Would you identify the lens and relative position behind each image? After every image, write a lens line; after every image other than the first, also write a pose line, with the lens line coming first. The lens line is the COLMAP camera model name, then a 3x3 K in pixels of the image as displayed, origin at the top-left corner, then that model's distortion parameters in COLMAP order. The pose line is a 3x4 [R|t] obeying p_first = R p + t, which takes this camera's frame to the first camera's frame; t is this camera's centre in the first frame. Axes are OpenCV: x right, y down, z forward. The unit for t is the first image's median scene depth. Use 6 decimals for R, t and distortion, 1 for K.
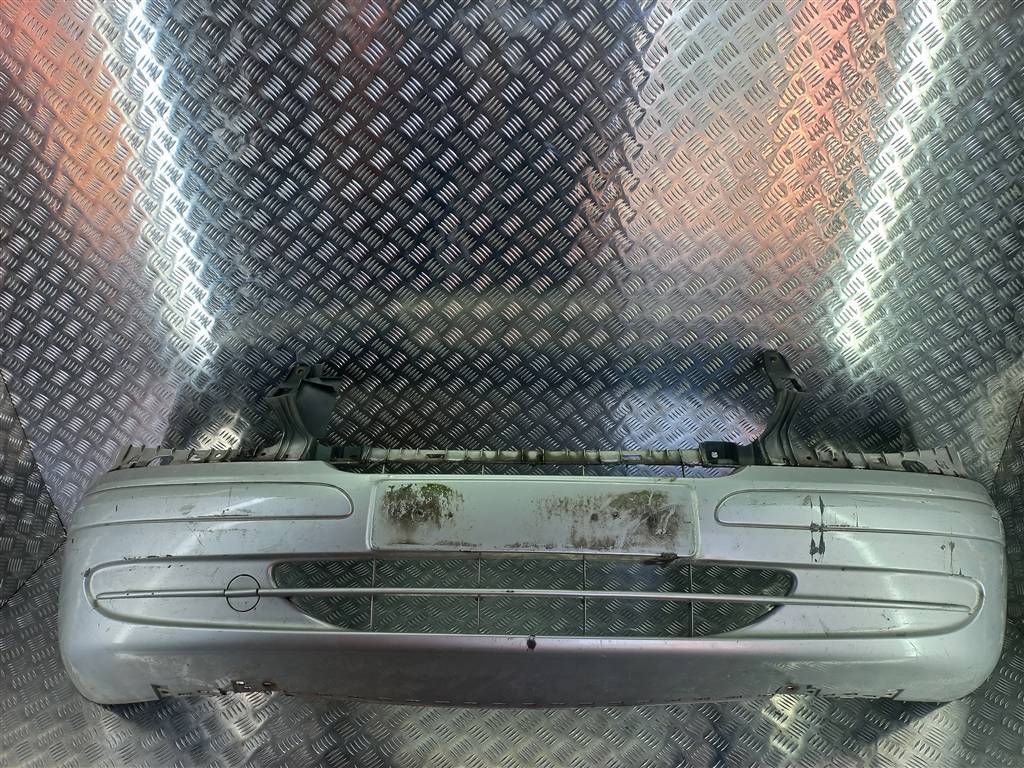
lens RADIAL K [[773.8, 0, 512.0], [0, 773.8, 384.0], [0, 0, 1]] dist [-0.001350, -0.002602]
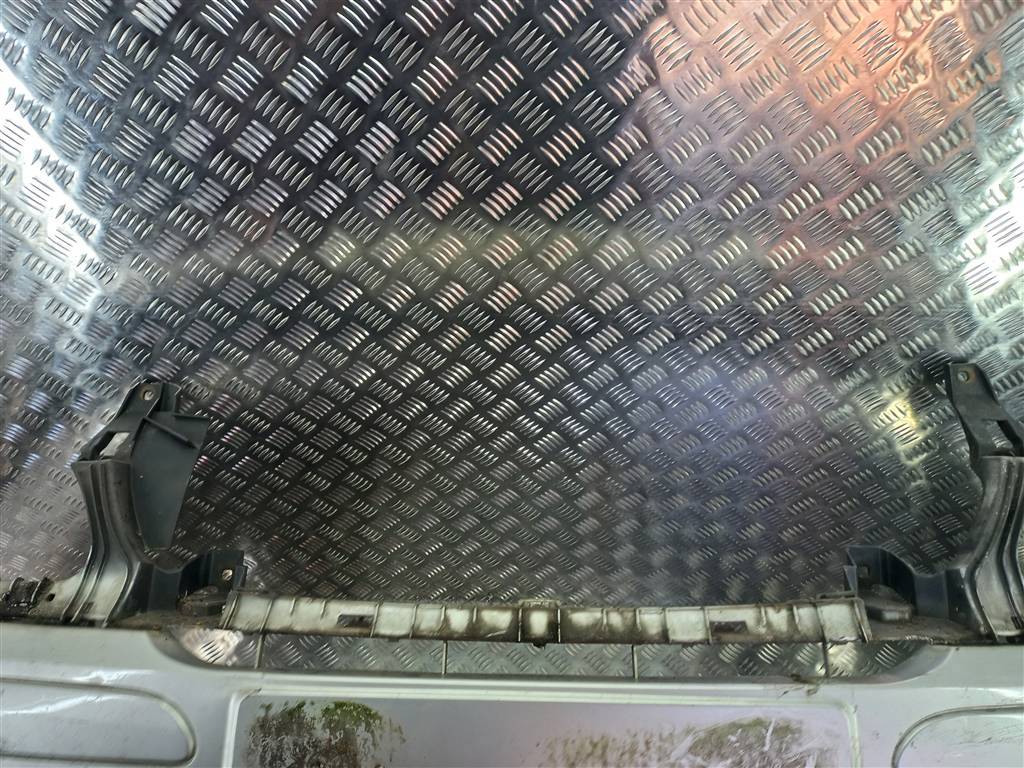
lens RADIAL K [[742.4, 0, 512.0], [0, 742.4, 384.0], [0, 0, 1]] dist [0.002855, 0.001472]
pose [[0.999868, -0.003042, -0.015937, 0.015300], [0.006595, 0.973663, 0.227896, -0.165514], [0.014824, -0.227971, 0.973555, 0.495528]]
